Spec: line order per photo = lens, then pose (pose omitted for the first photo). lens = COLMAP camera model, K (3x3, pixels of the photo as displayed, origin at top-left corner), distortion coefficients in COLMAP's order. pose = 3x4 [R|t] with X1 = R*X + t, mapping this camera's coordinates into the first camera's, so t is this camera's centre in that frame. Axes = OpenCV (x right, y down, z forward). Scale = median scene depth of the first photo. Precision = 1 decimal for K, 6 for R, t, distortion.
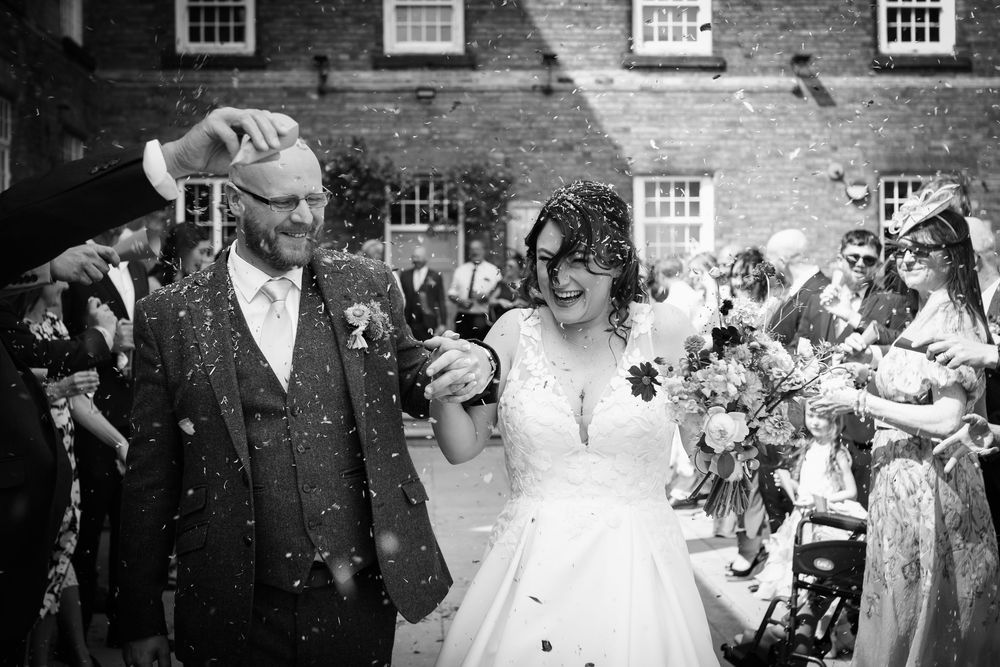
lens RADIAL K [[1535.2, 0, 500.0], [0, 1535.2, 333.5], [0, 0, 1]] dist [-0.020467, -0.158617]
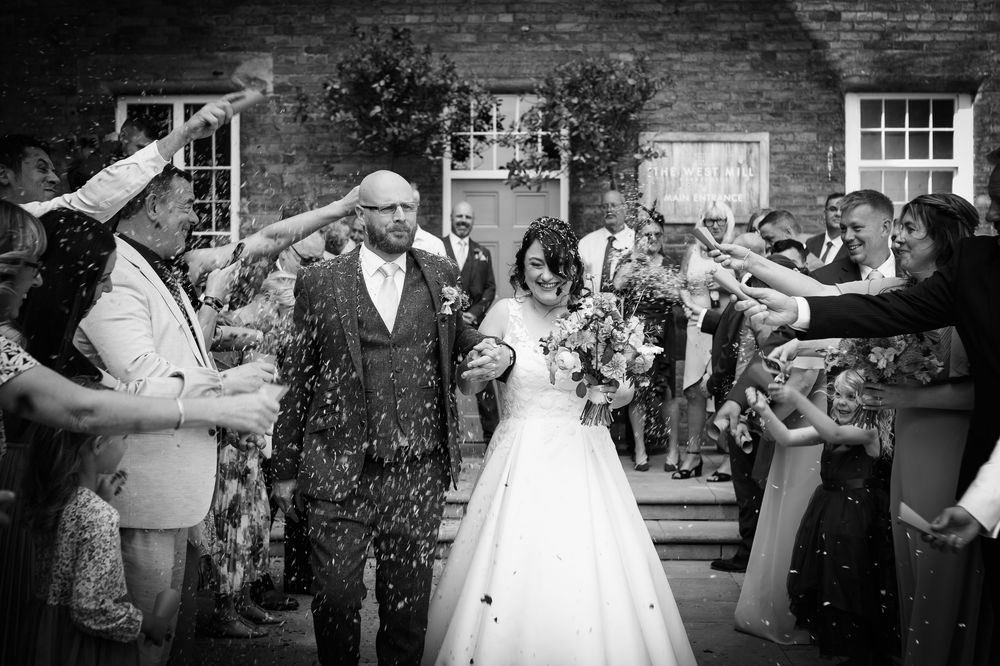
lens RADIAL K [[1535.2, 0, 500.0], [0, 1535.2, 333.0], [0, 0, 1]] dist [-0.020467, -0.158617]
pose [[0.997971, 0.008691, -0.063070, -0.011381], [-0.007791, 0.999864, 0.014508, -0.013315], [0.063187, -0.013987, 0.997904, 0.377074]]
